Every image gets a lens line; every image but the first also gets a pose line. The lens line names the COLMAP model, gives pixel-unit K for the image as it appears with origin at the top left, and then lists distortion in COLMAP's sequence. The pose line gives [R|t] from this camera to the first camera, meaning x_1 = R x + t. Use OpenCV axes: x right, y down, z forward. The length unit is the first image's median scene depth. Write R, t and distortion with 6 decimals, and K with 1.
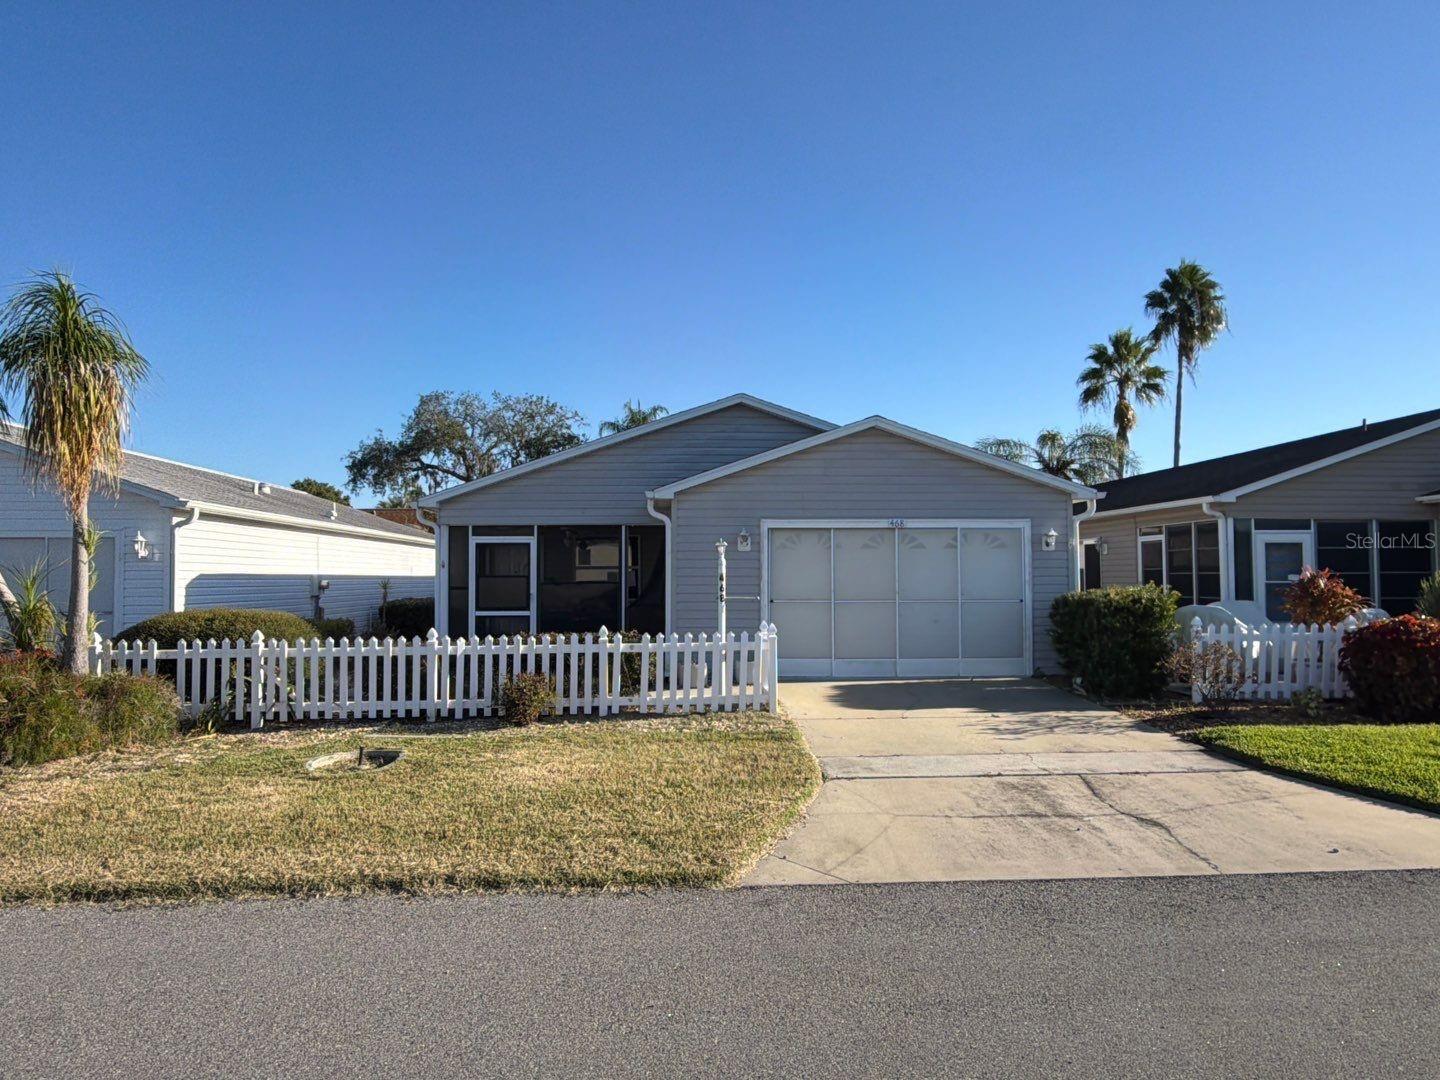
lens RADIAL K [[982.5, 0, 719.7], [0, 982.5, 557.7], [0, 0, 1]] dist [0.000729, -0.000812]
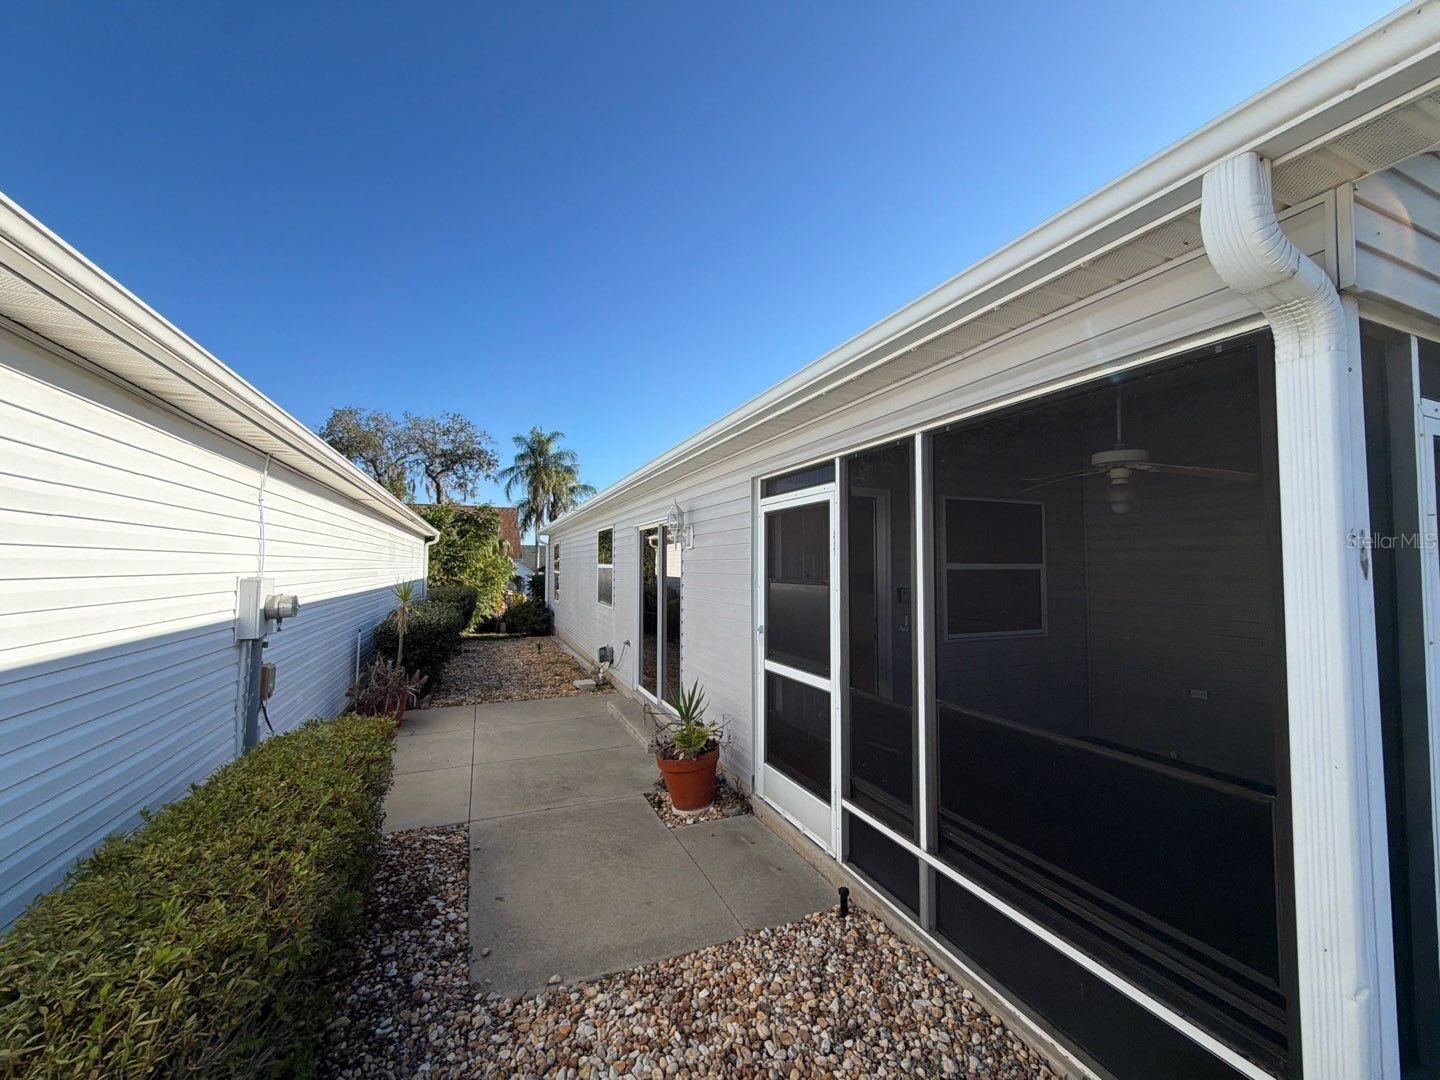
lens RADIAL K [[572.6, 0, 720.0], [0, 572.6, 540.0], [0, 0, 1]] dist [-0.000062, 0.000024]
pose [[0.944209, 0.022124, 0.328604, -0.433132], [-0.013446, 0.999499, -0.028658, 0.009027], [-0.329073, 0.022641, 0.944033, 1.013468]]
